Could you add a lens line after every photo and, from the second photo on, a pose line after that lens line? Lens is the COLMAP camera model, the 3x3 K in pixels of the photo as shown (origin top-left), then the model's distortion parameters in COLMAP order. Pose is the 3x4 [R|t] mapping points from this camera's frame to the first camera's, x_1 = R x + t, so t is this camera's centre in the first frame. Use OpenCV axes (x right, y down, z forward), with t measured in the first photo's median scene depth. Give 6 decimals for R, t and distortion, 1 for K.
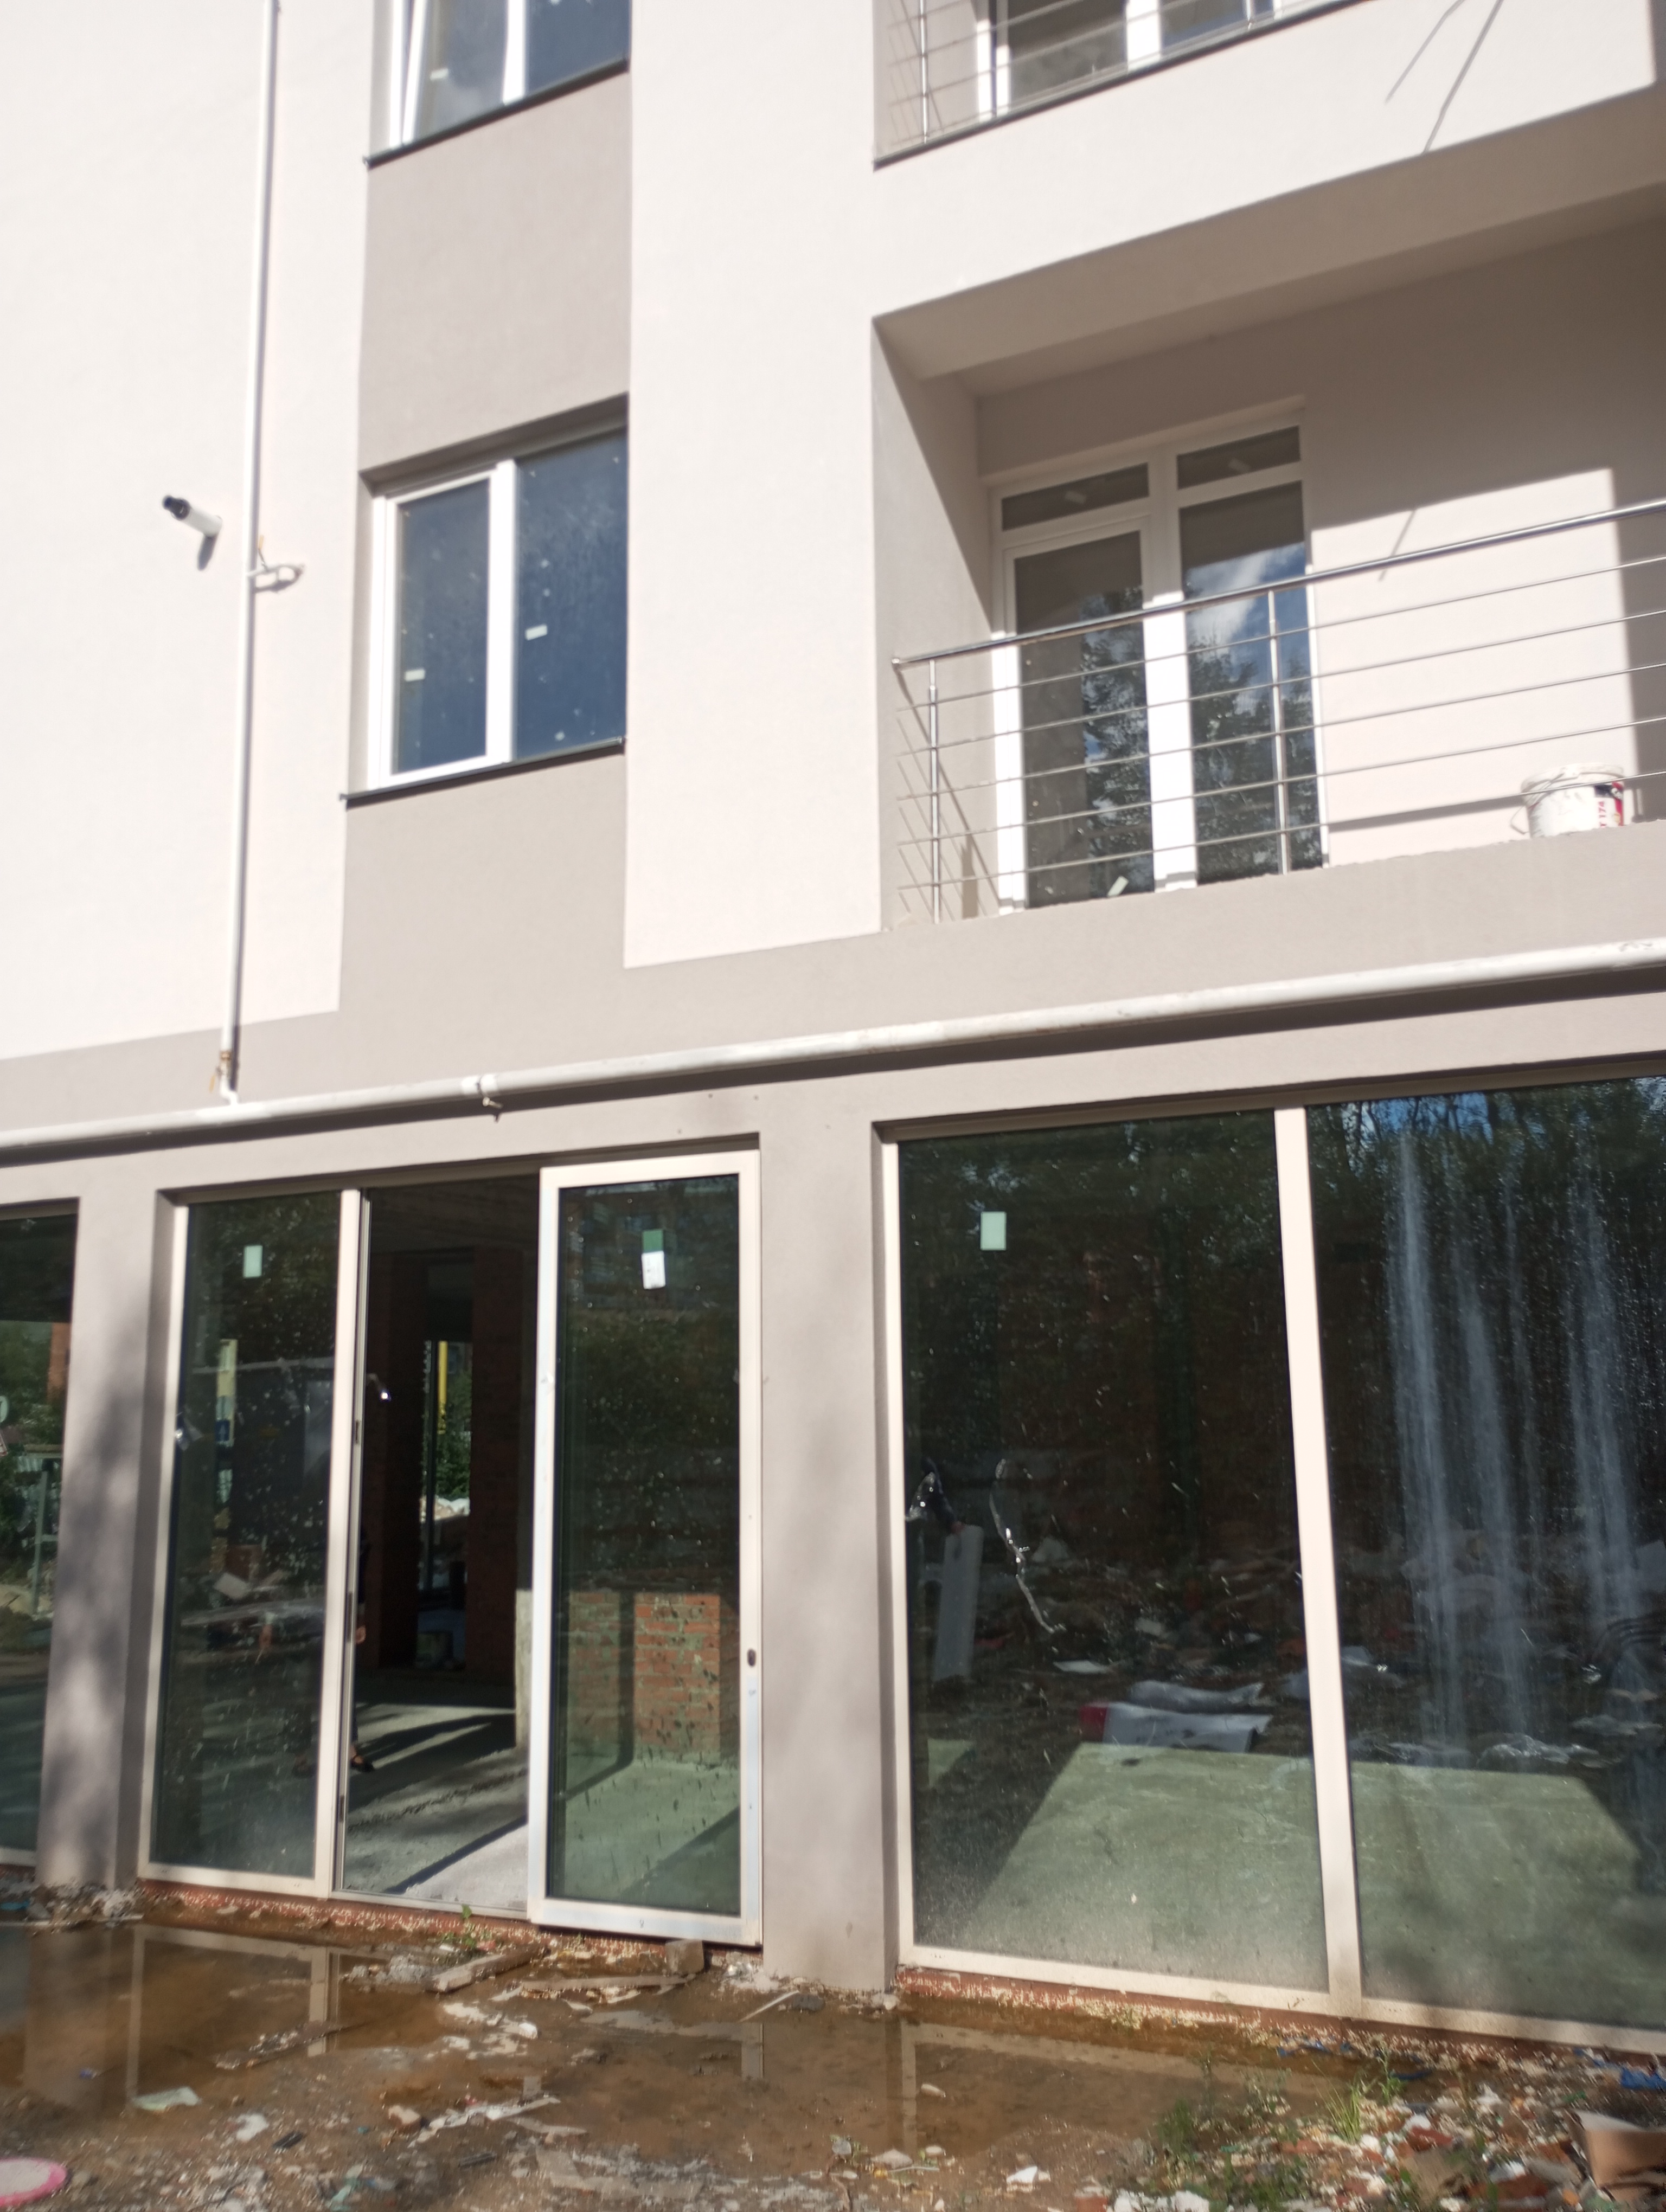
lens RADIAL K [[1812.8, 0, 839.2], [0, 1812.8, 1103.5], [0, 0, 1]] dist [0.064187, -0.069923]
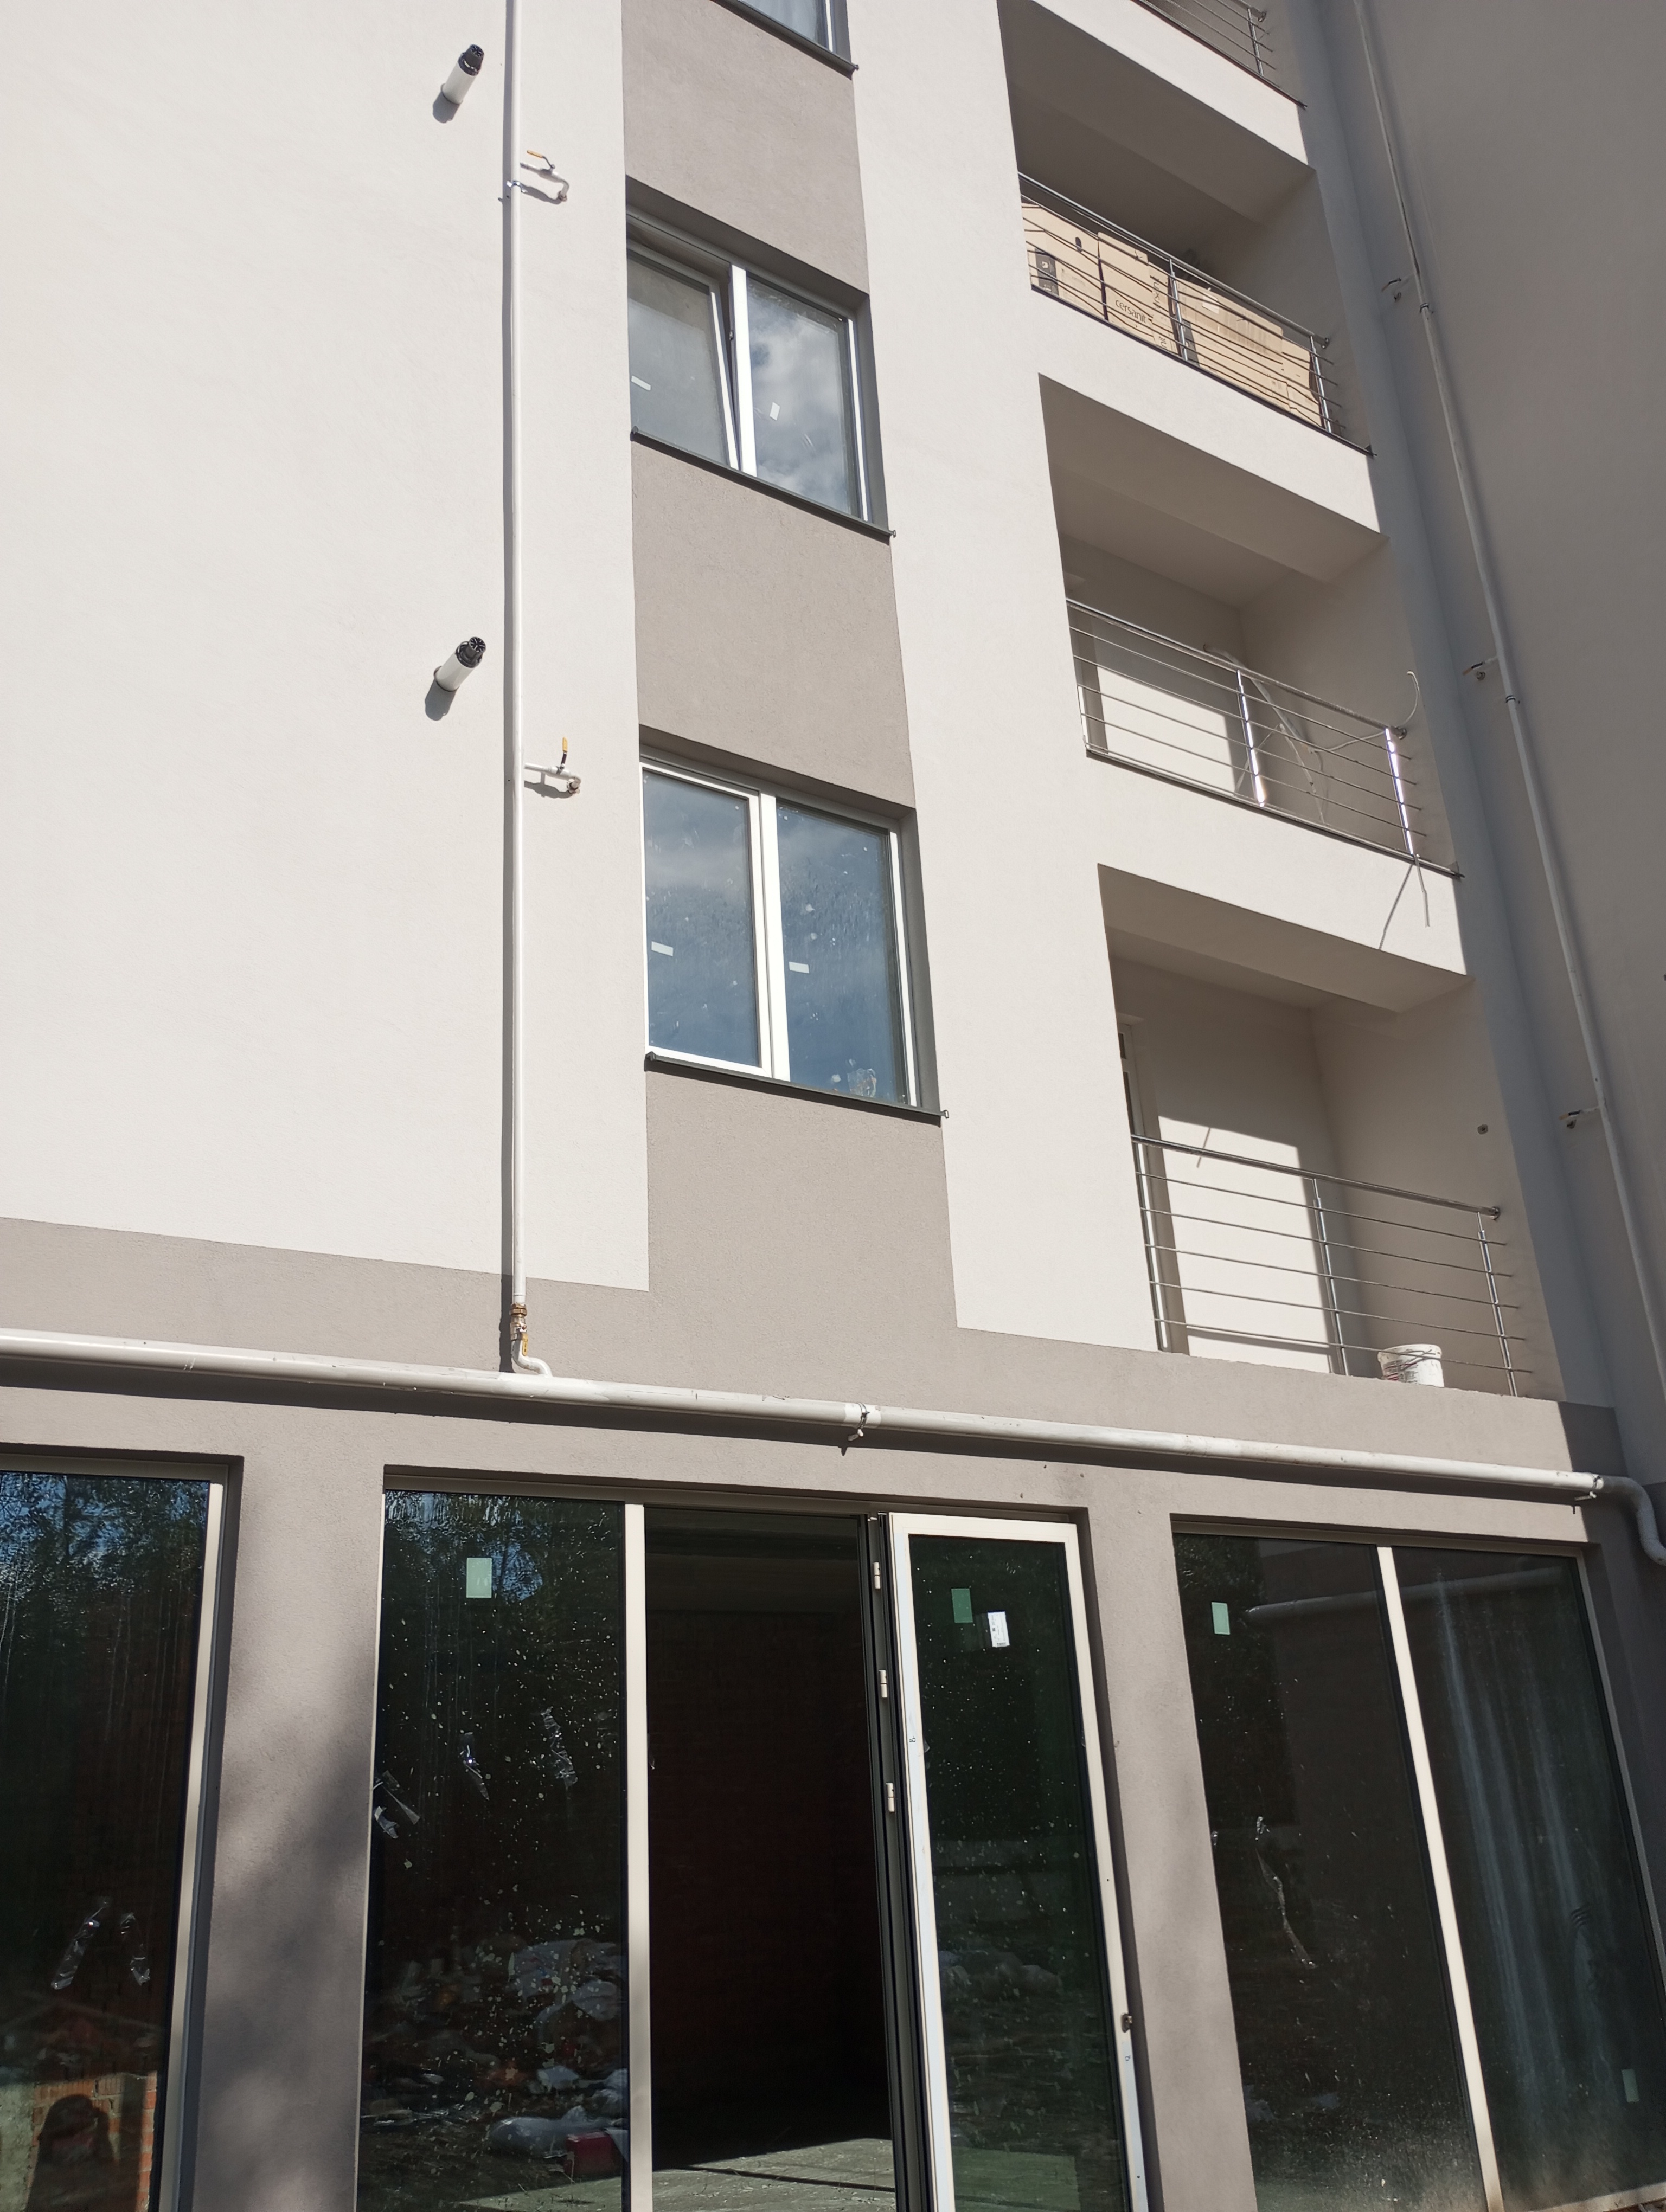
lens RADIAL K [[1812.8, 0, 806.3], [0, 1812.8, 1066.7], [0, 0, 1]] dist [0.064187, -0.069923]
pose [[0.523092, 0.312861, 0.792775, -1.042716], [-0.119886, 0.947948, -0.294995, 0.103471], [-0.843802, 0.059267, 0.533372, 0.498623]]
